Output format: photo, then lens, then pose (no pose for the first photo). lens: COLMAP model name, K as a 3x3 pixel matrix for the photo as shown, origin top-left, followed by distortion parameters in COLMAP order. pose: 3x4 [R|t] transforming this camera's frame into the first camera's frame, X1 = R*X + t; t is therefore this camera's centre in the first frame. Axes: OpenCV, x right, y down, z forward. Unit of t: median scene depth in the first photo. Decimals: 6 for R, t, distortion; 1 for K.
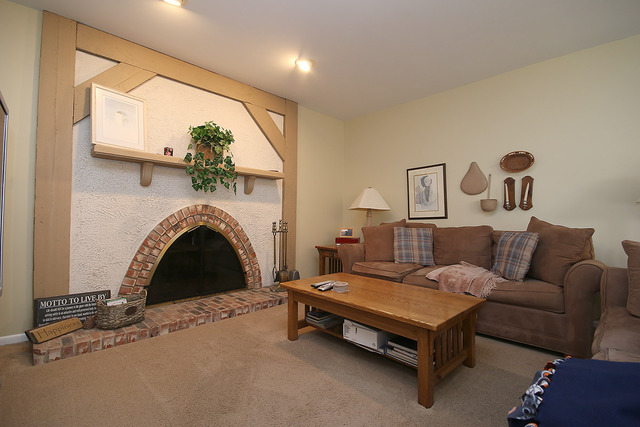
lens RADIAL K [[297.0, 0, 320.0], [0, 297.0, 213.5], [0, 0, 1]] dist [0.000326, -0.000078]
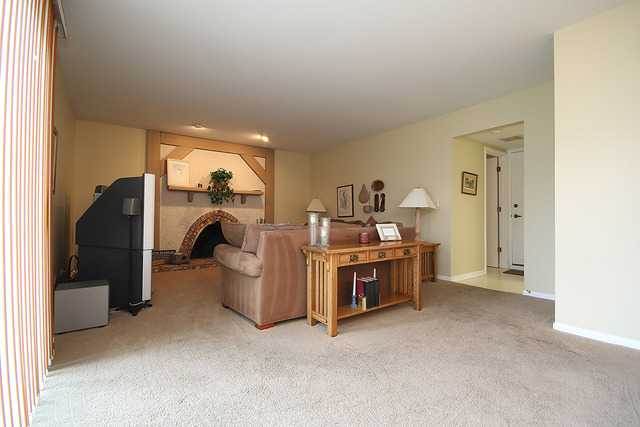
lens RADIAL K [[297.0, 0, 320.0], [0, 297.0, 213.5], [0, 0, 1]] dist [0.000326, -0.000078]
pose [[0.989415, -0.007848, -0.144903, 0.570927], [0.008935, 0.999937, 0.006852, -0.017122], [0.144840, -0.008074, 0.989422, -0.863477]]
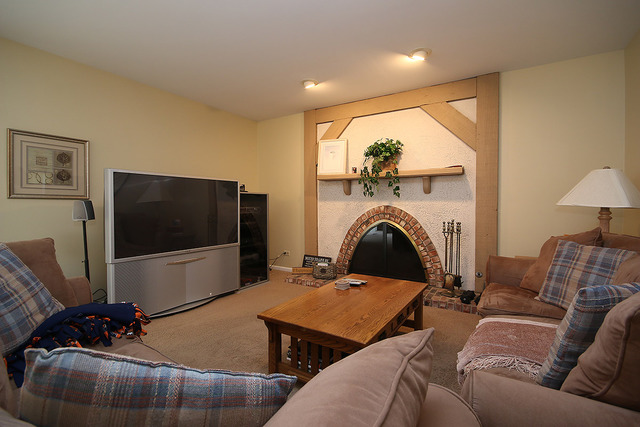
lens RADIAL K [[297.0, 0, 320.0], [0, 297.0, 213.5], [0, 0, 1]] dist [0.000326, -0.000078]
pose [[0.236390, 0.019503, -0.971463, 0.779656], [0.024497, 0.999361, 0.026025, -0.037179], [0.971350, -0.029950, 0.235761, 0.452966]]
